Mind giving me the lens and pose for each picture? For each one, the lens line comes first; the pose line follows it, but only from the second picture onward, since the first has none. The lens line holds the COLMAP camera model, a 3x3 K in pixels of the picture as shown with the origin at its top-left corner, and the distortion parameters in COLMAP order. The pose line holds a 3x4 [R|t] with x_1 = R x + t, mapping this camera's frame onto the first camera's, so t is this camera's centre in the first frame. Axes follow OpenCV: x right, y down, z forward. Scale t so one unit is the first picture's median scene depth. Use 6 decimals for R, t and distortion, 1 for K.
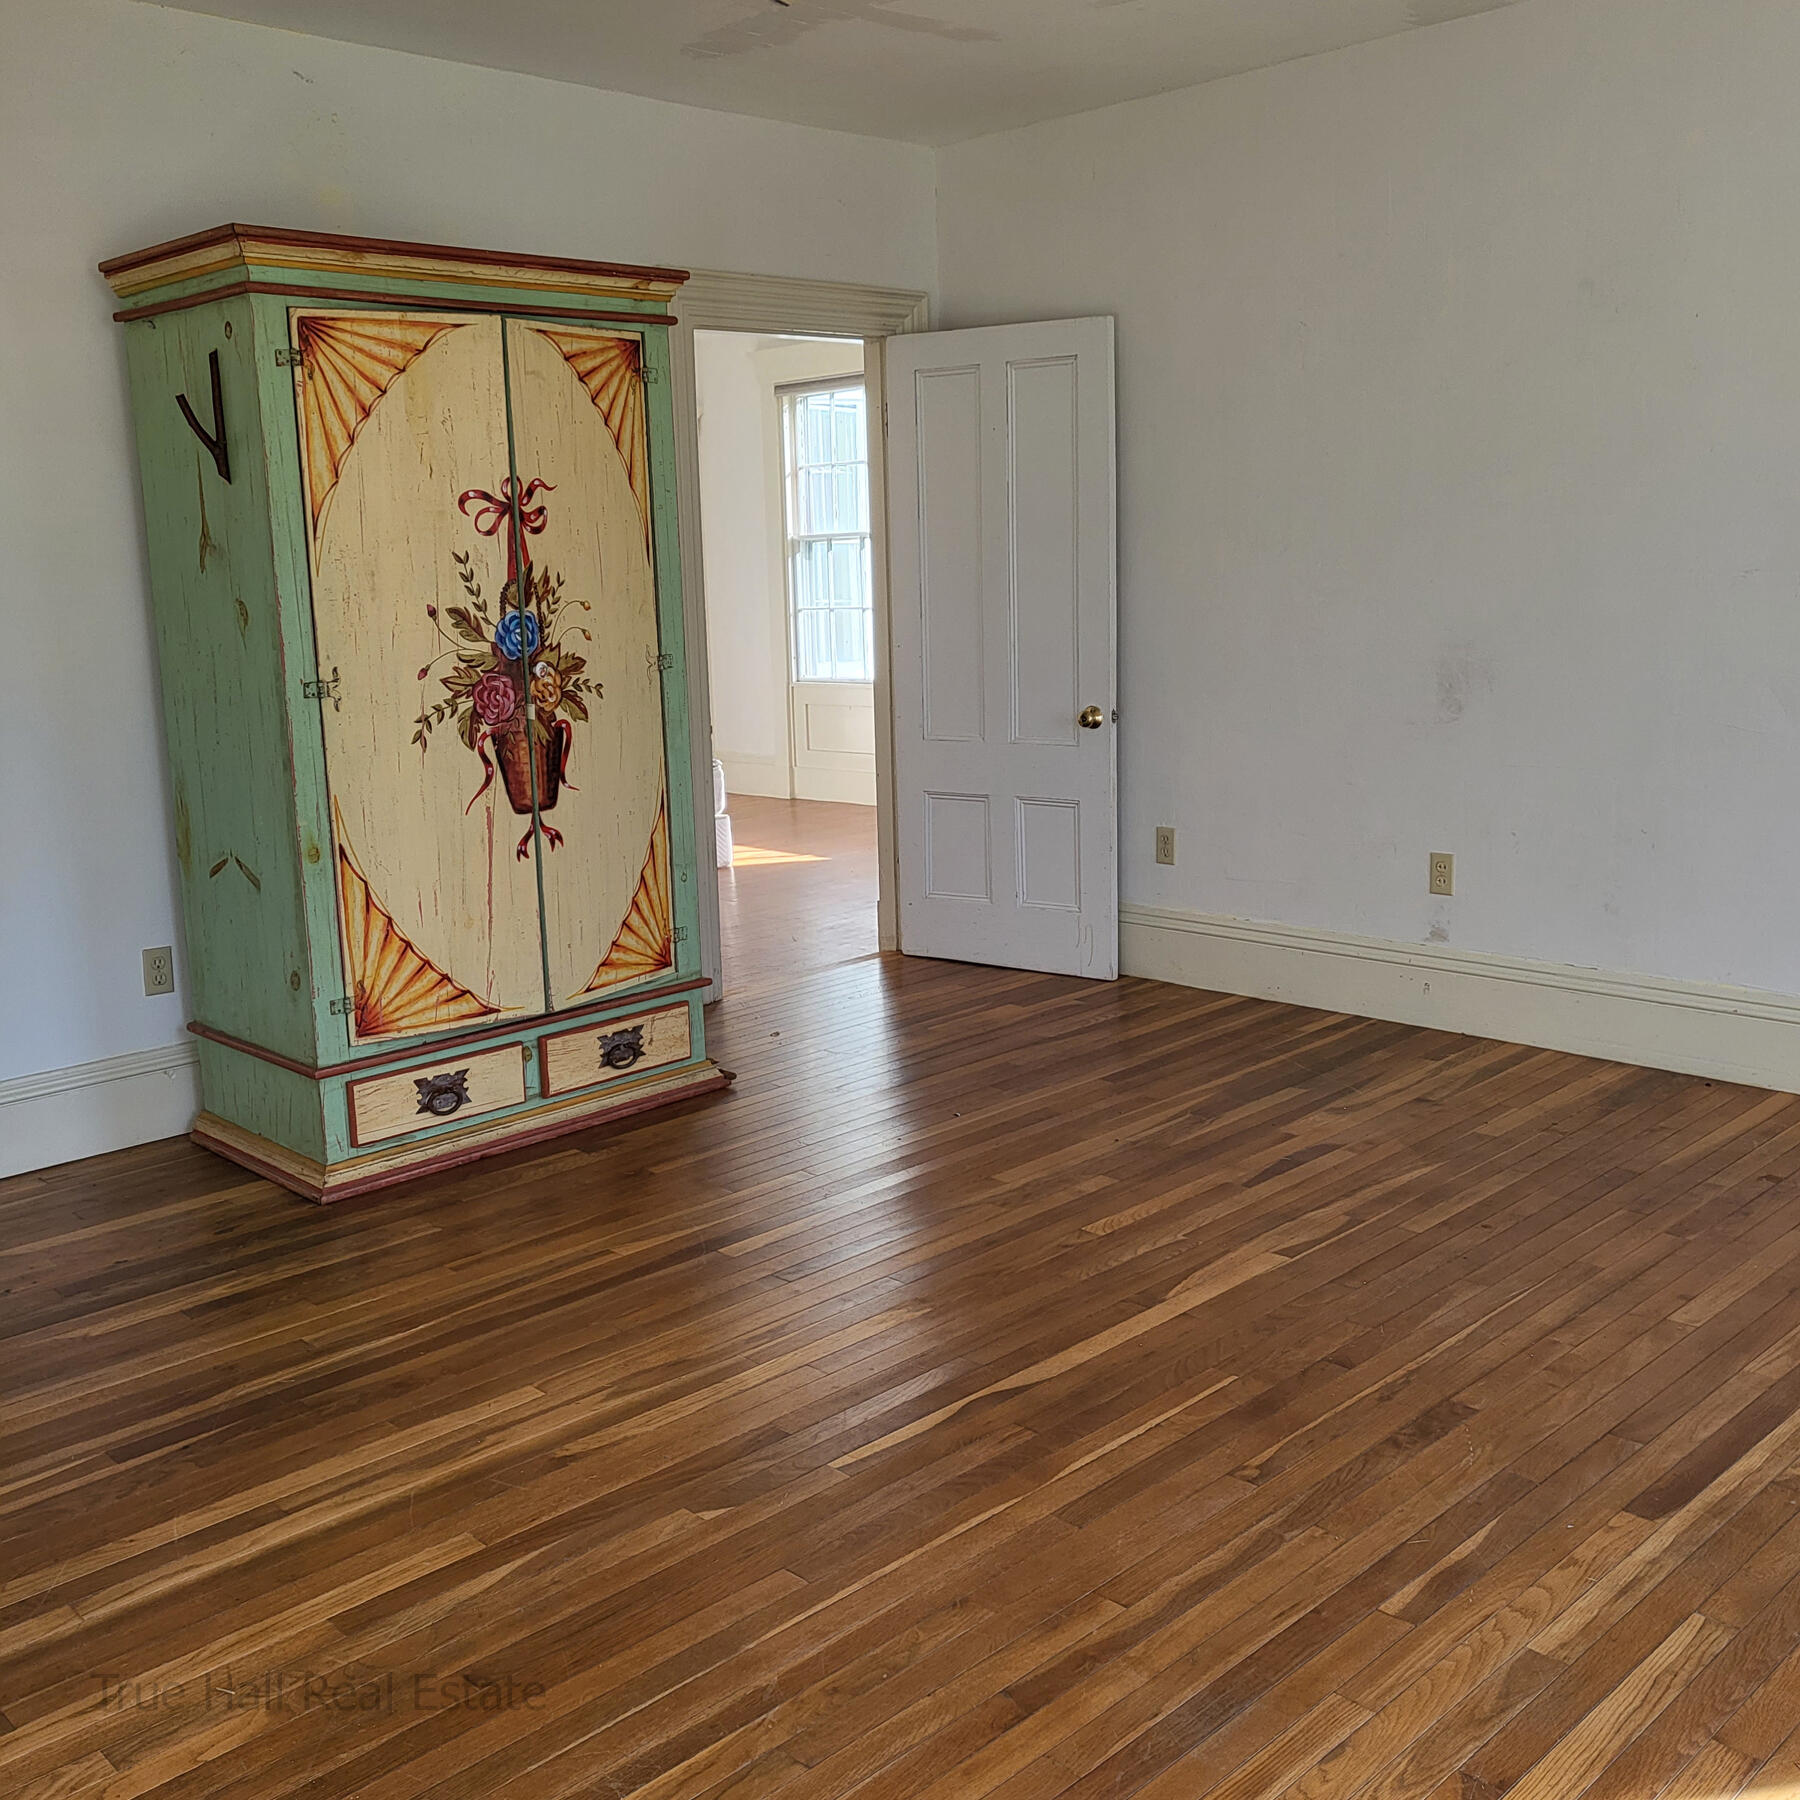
lens RADIAL K [[1847.5, 0, 896.3], [0, 1847.5, 899.6], [0, 0, 1]] dist [0.007327, 0.036041]
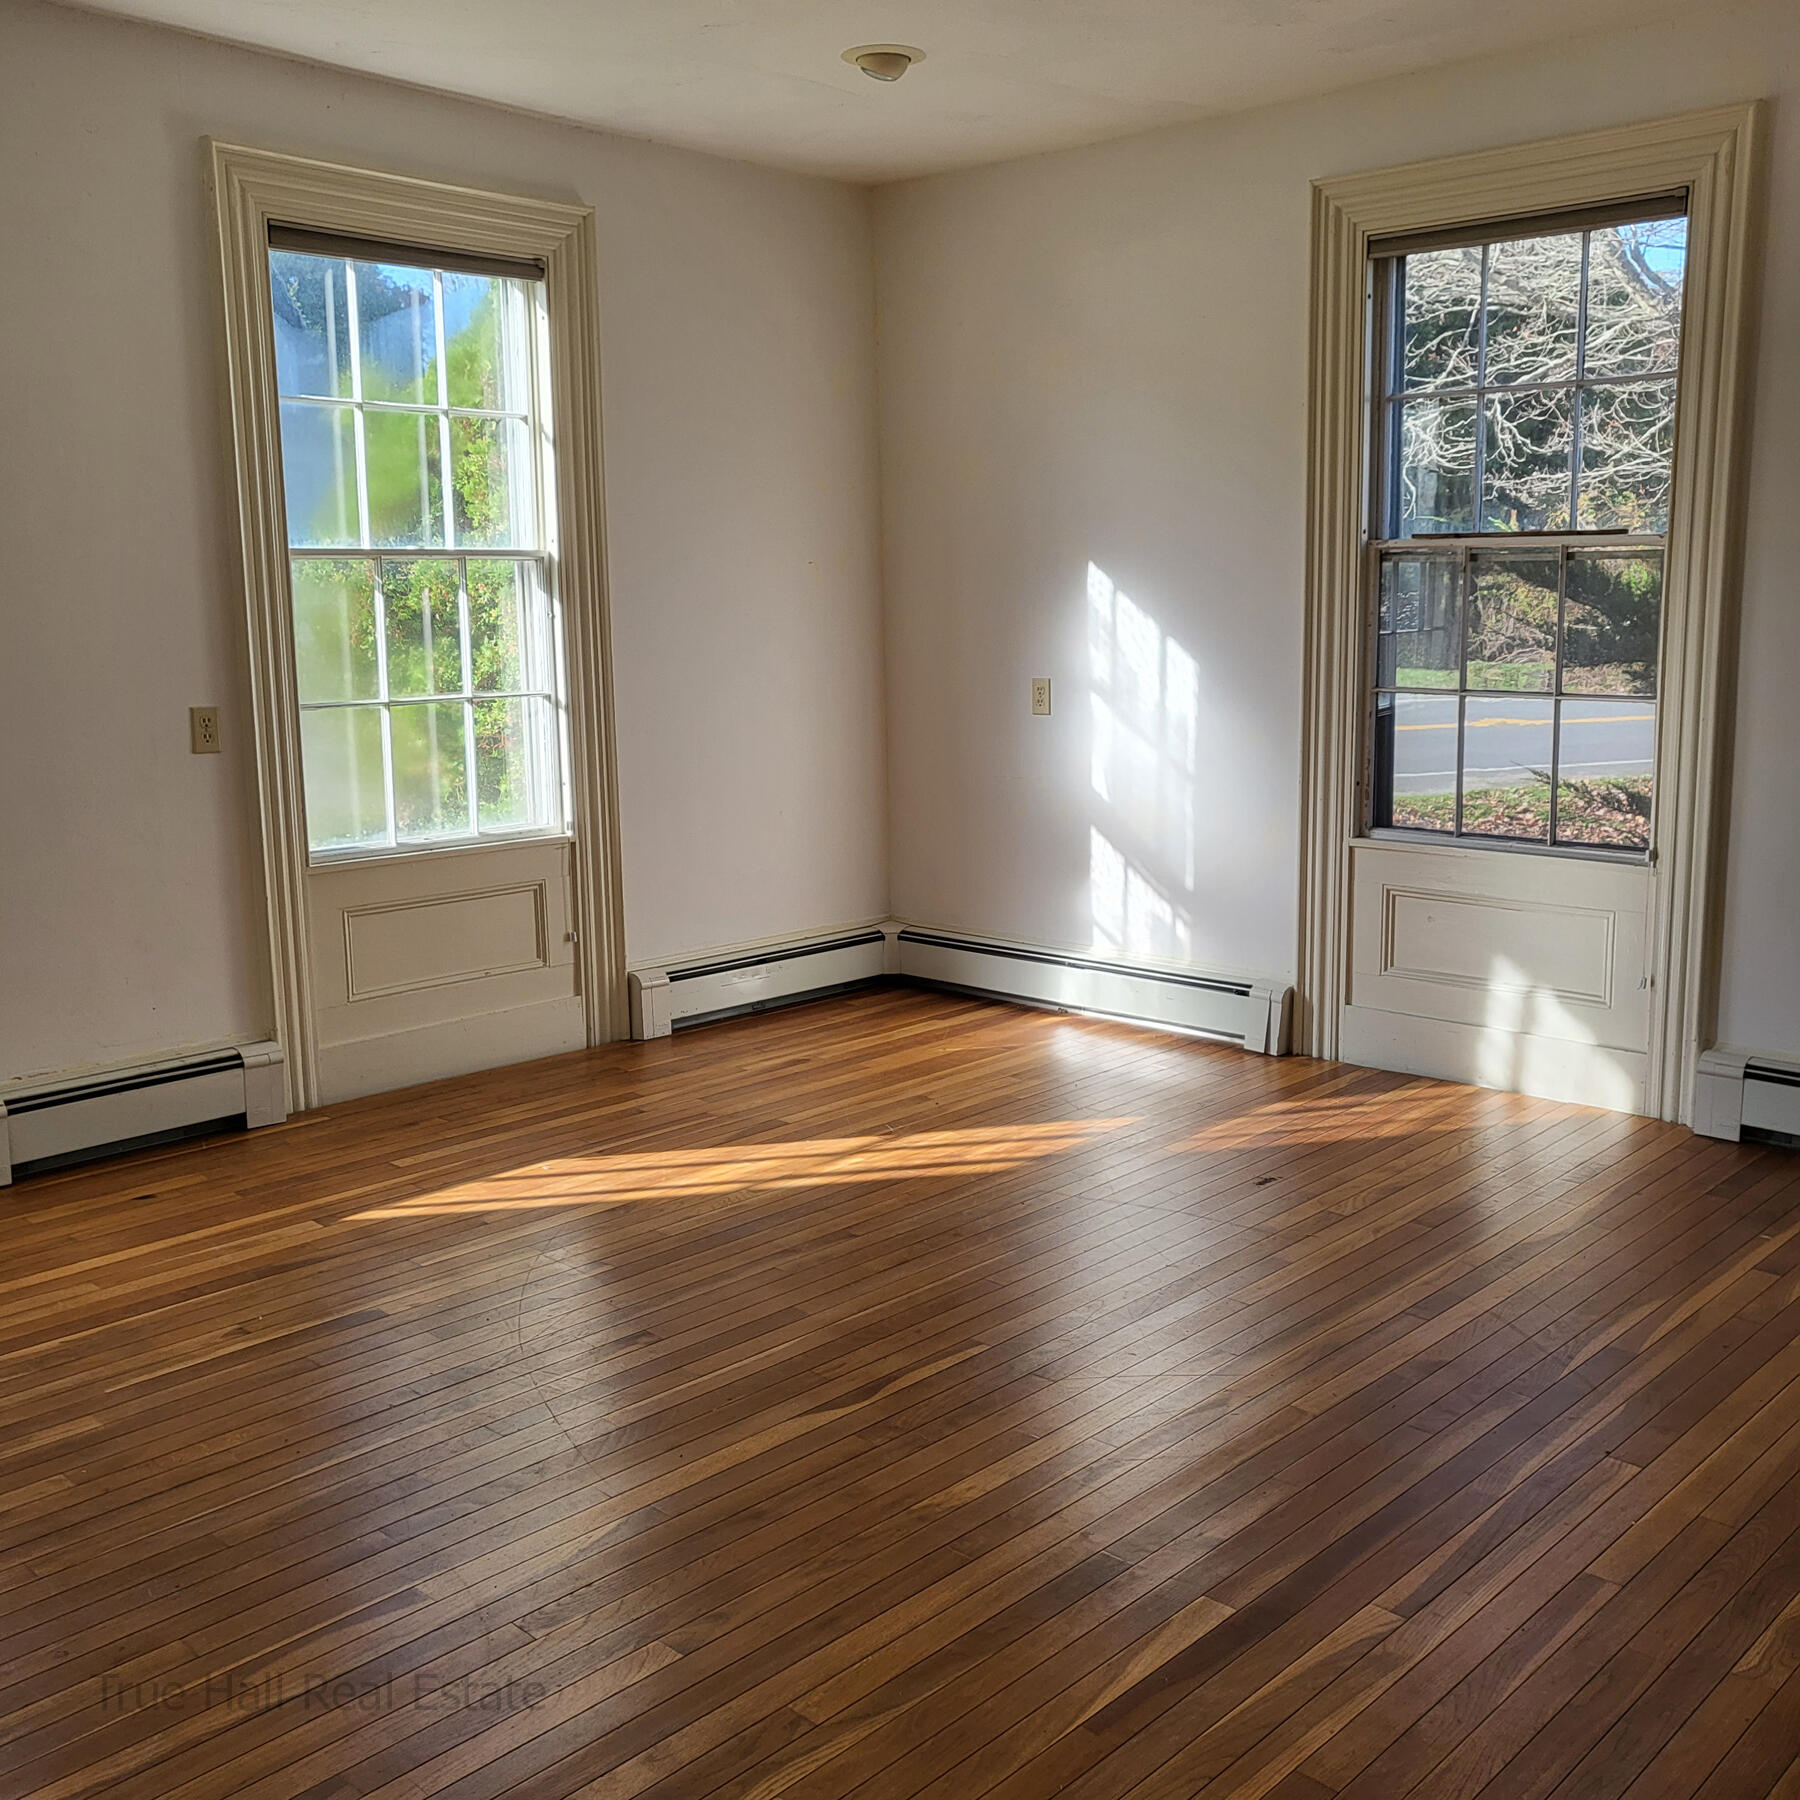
lens RADIAL K [[1847.5, 0, 896.3], [0, 1847.5, 899.6], [0, 0, 1]] dist [0.007327, 0.036041]
pose [[-0.998781, 0.031886, -0.037686, 0.042110], [0.017135, 0.939877, 0.341084, -0.291669], [0.046295, 0.340022, -0.939277, 1.491047]]
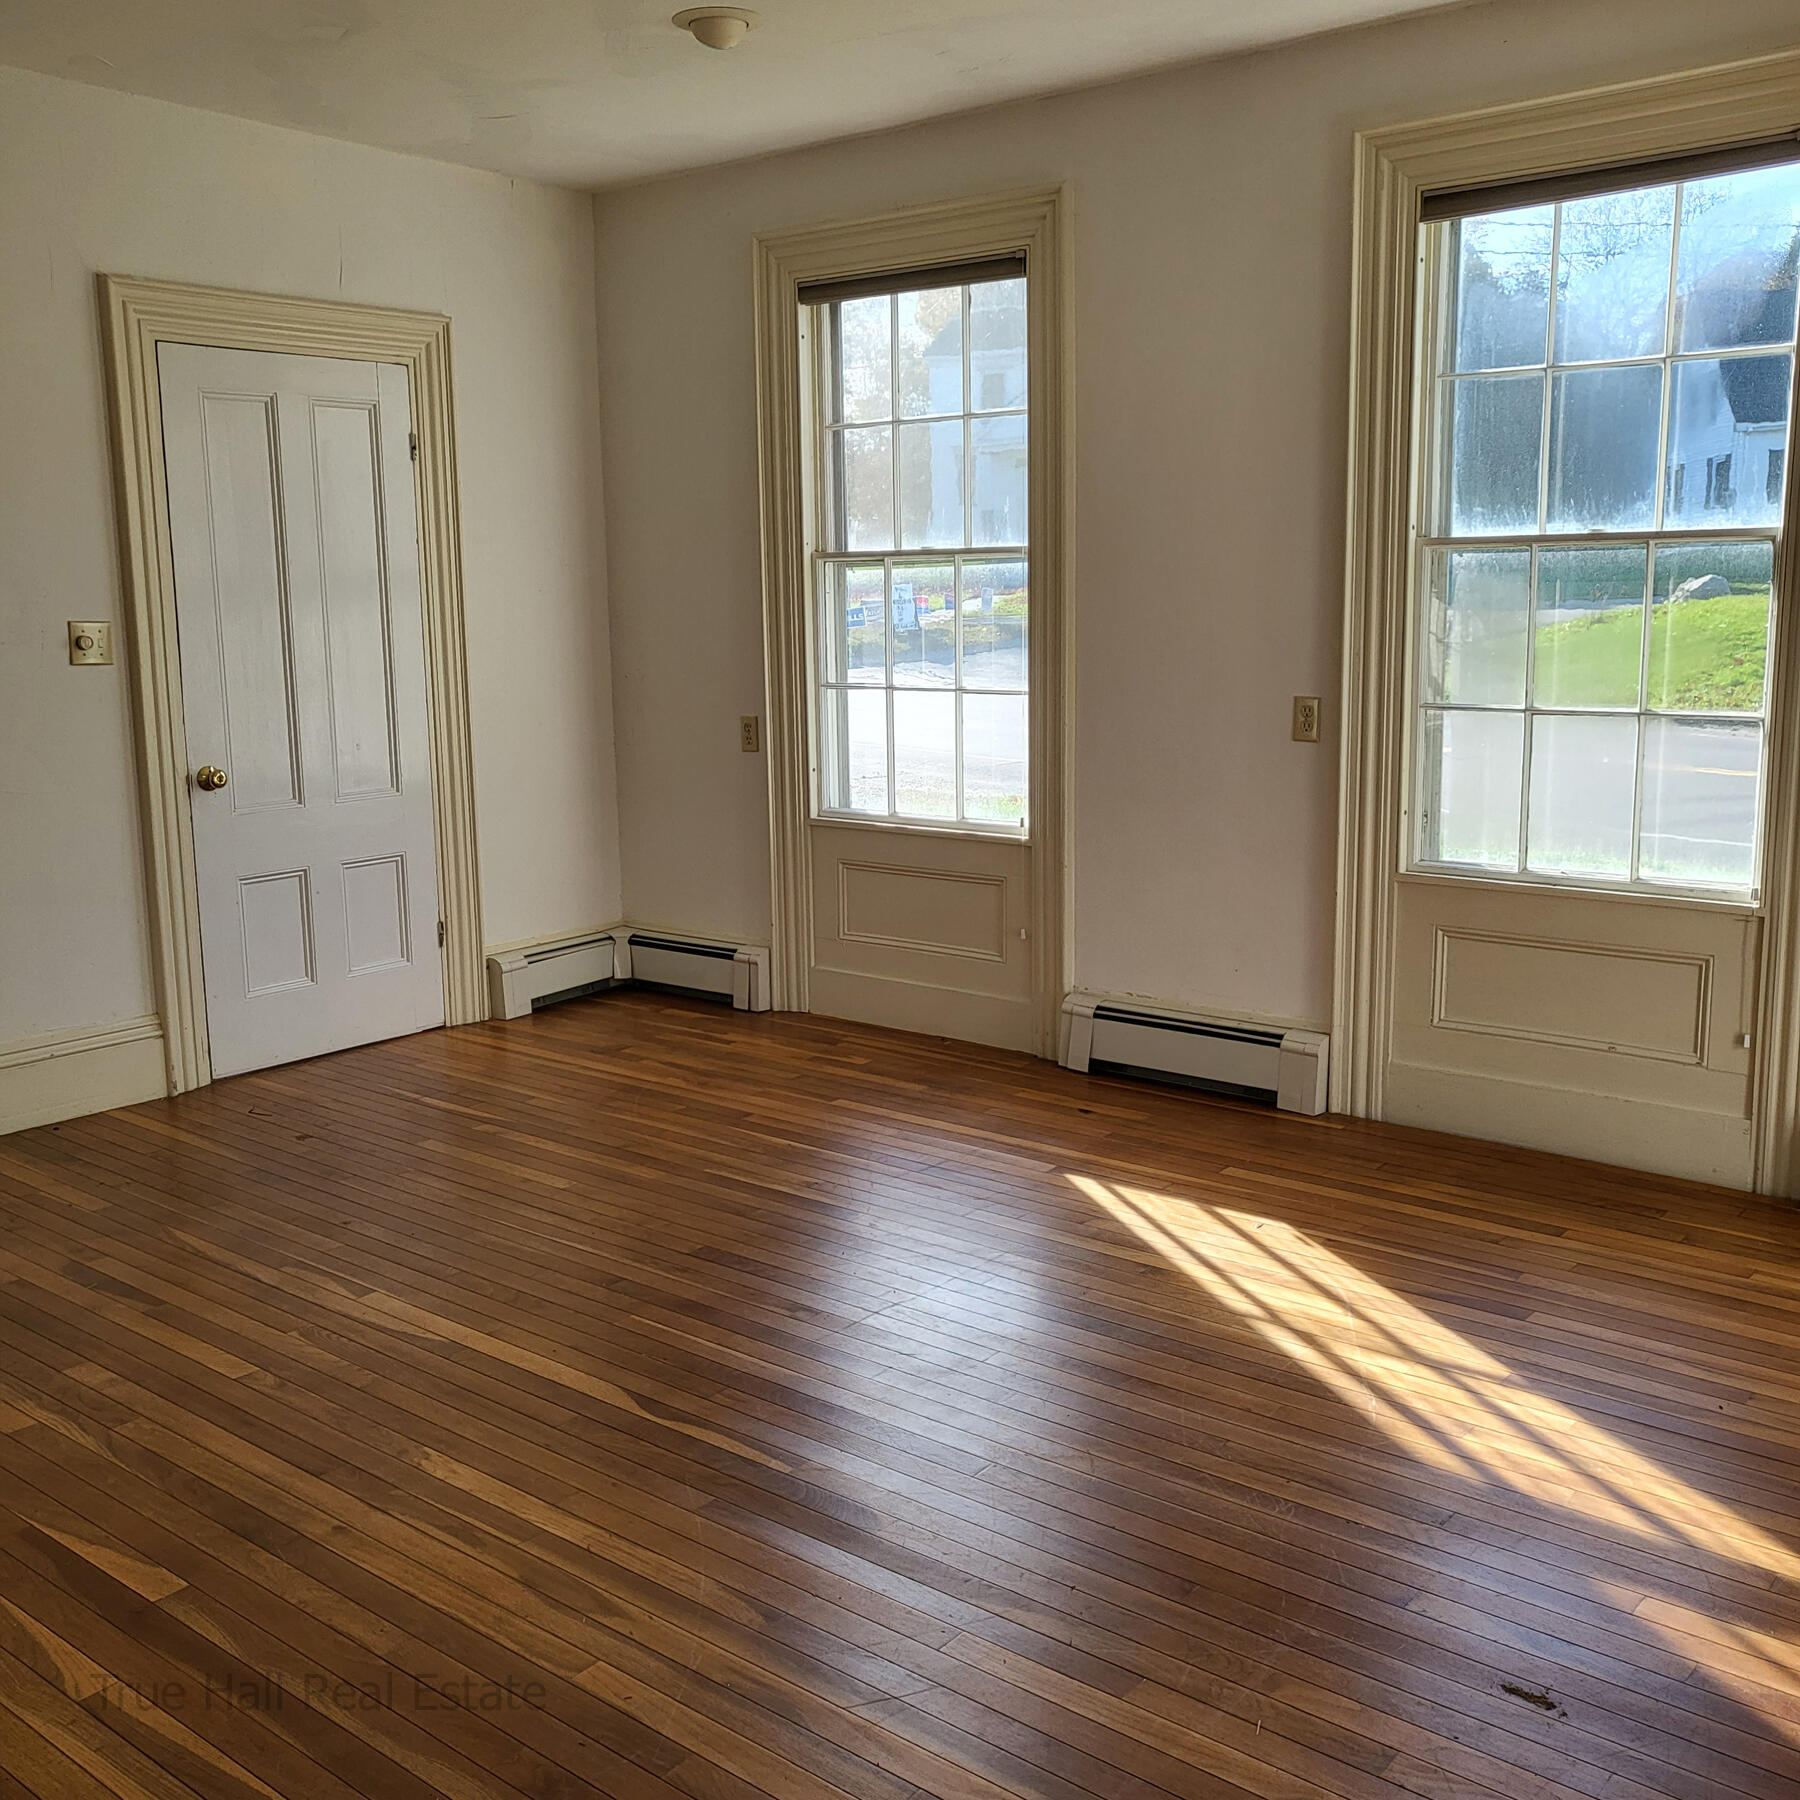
lens RADIAL K [[1847.5, 0, 896.3], [0, 1847.5, 899.6], [0, 0, 1]] dist [0.007327, 0.036041]
pose [[-0.106900, -0.145519, 0.983563, -0.765016], [0.191324, 0.967734, 0.163972, -0.130084], [-0.975688, 0.205708, -0.075609, 0.684545]]
